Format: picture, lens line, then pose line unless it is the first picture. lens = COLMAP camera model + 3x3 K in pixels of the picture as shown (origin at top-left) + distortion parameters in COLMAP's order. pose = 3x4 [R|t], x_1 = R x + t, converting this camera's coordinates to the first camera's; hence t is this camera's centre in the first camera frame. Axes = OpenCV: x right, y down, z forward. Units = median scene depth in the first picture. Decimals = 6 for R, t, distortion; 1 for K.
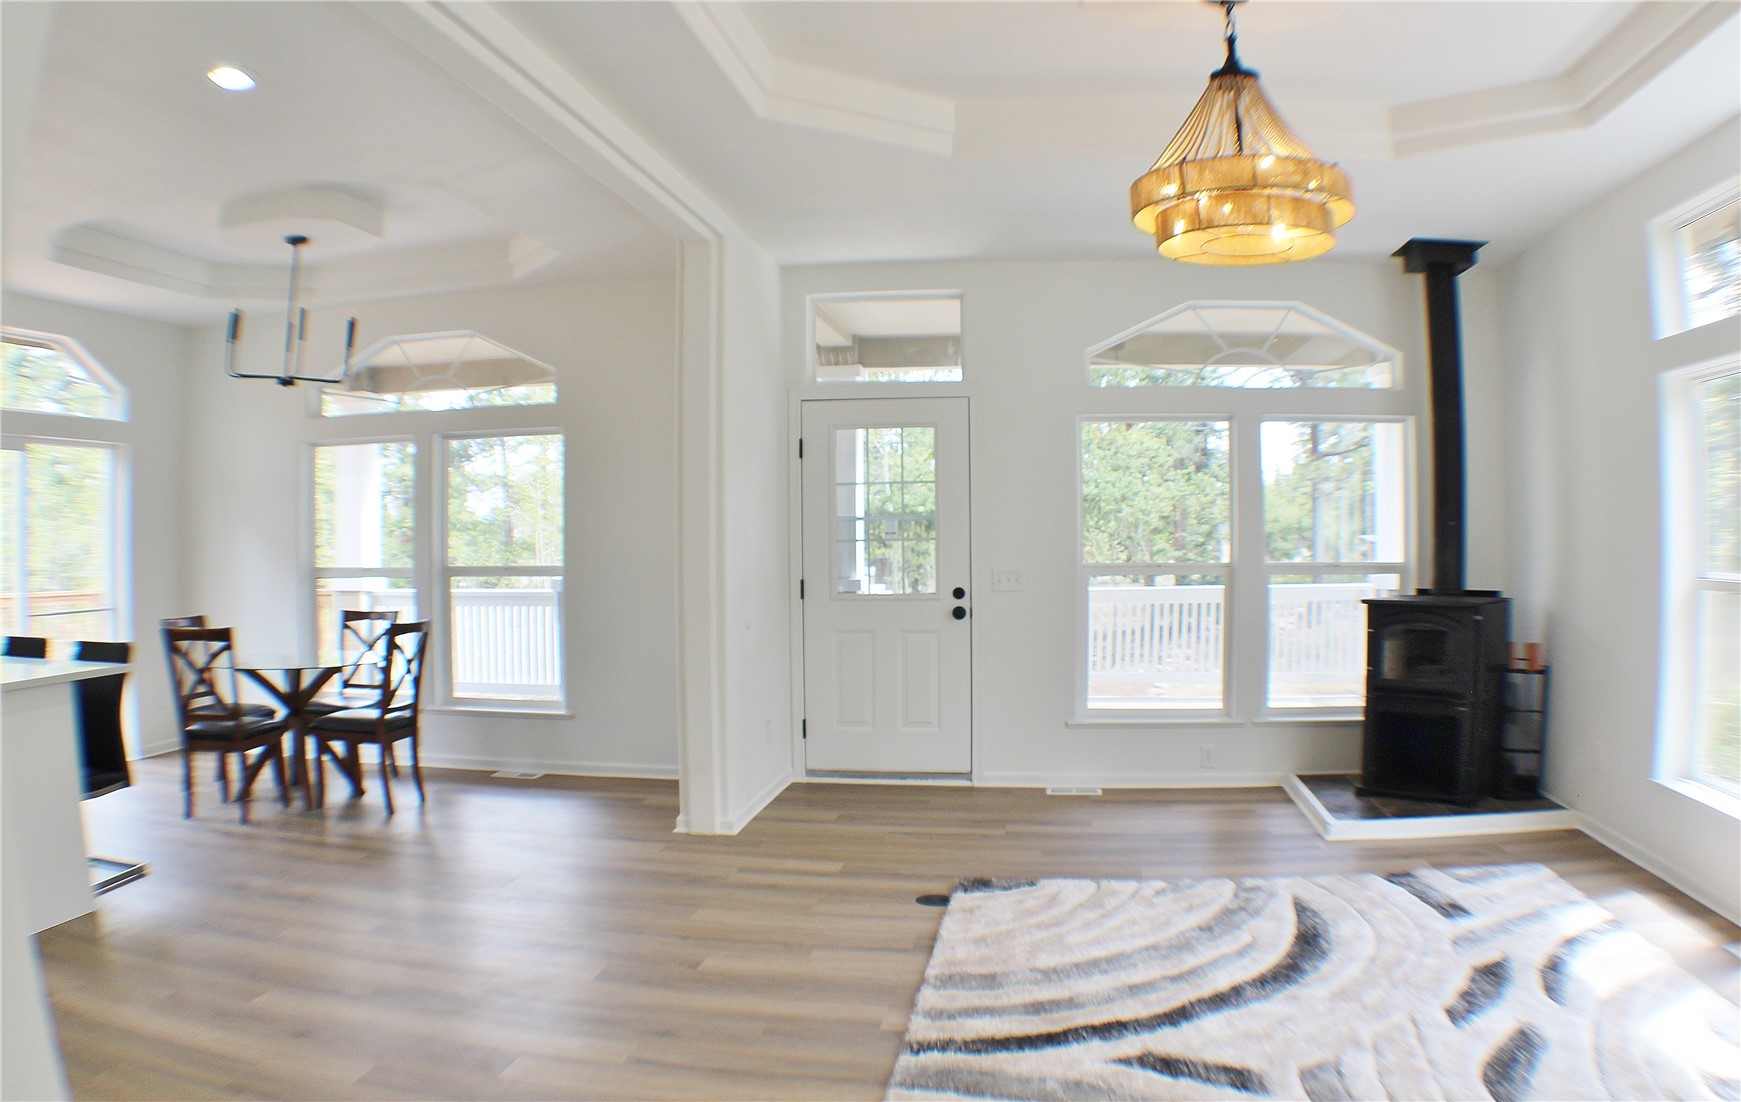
lens RADIAL K [[1323.5, 0, 870.5], [0, 1323.5, 551.0], [0, 0, 1]] dist [-0.280599, -0.000485]
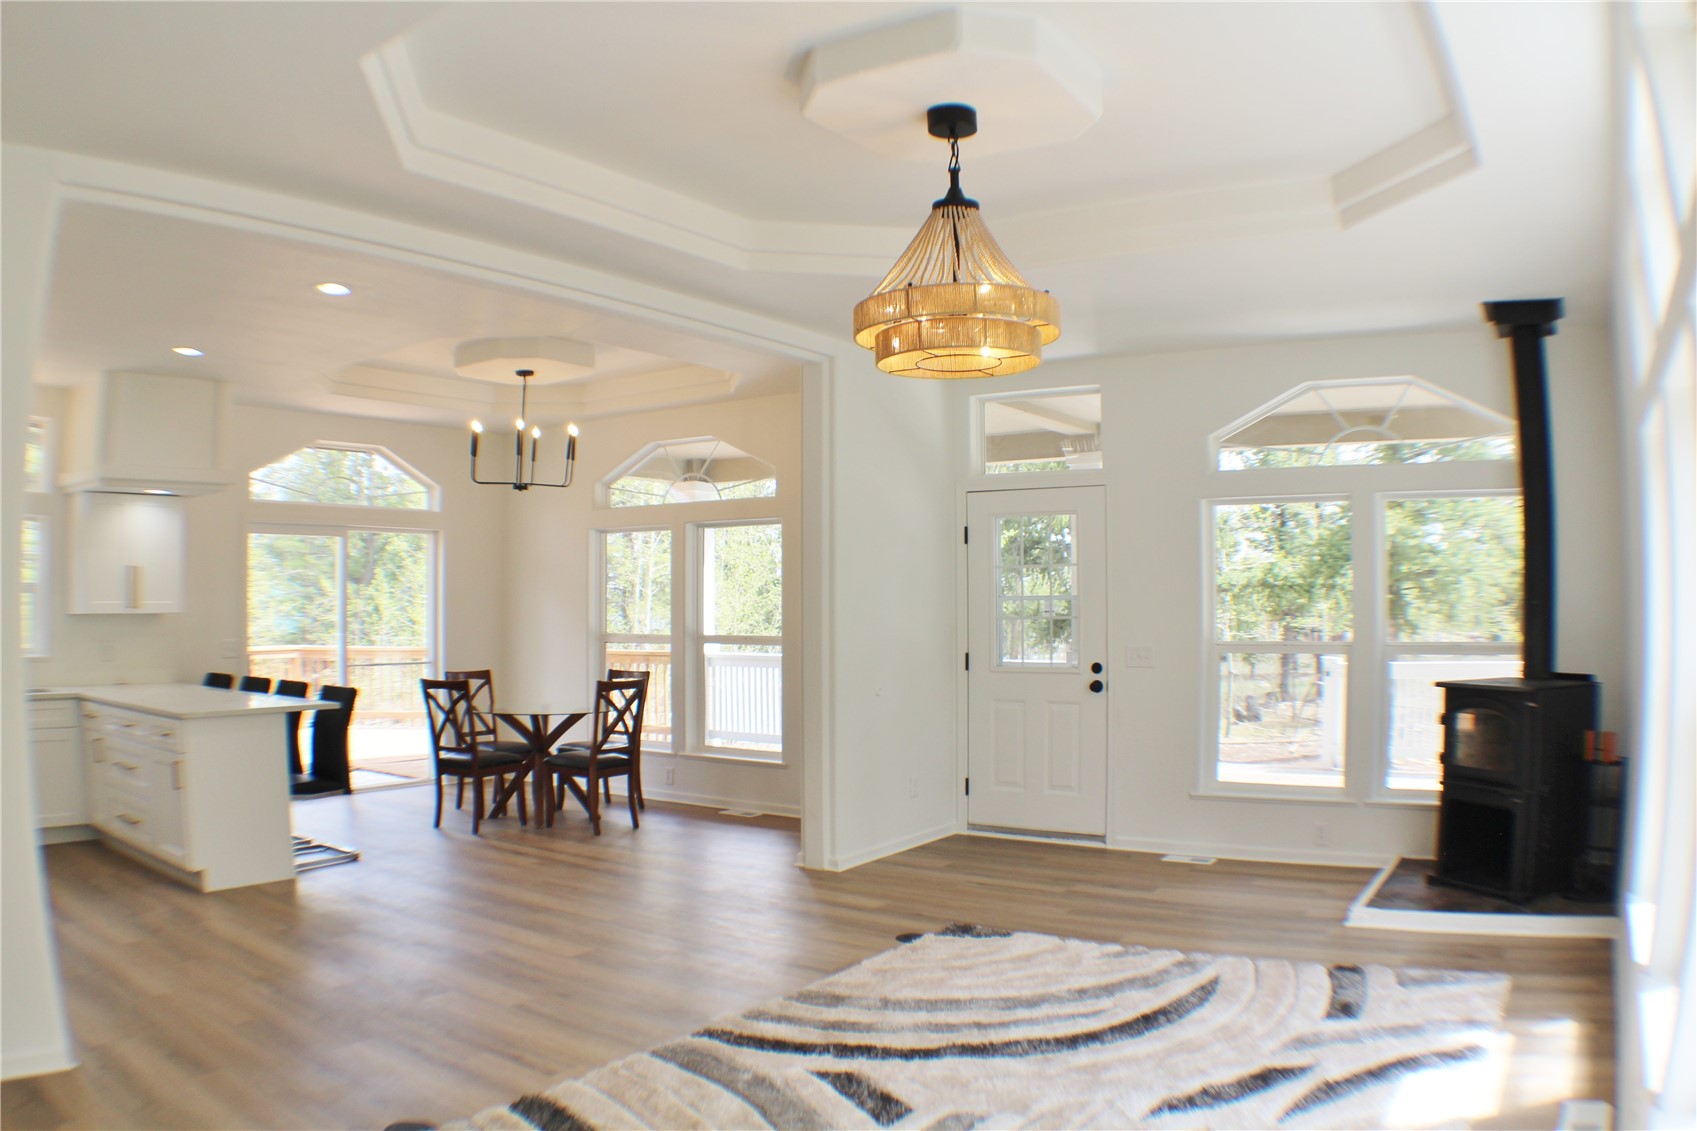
lens RADIAL K [[1269.9, 0, 851.6], [0, 1269.9, 583.4], [0, 0, 1]] dist [-0.295115, 0.005935]
pose [[0.905296, -0.001164, -0.424780, 0.339247], [-0.011690, 0.999549, -0.027652, -0.006215], [0.424621, 0.029999, 0.904874, -0.004833]]
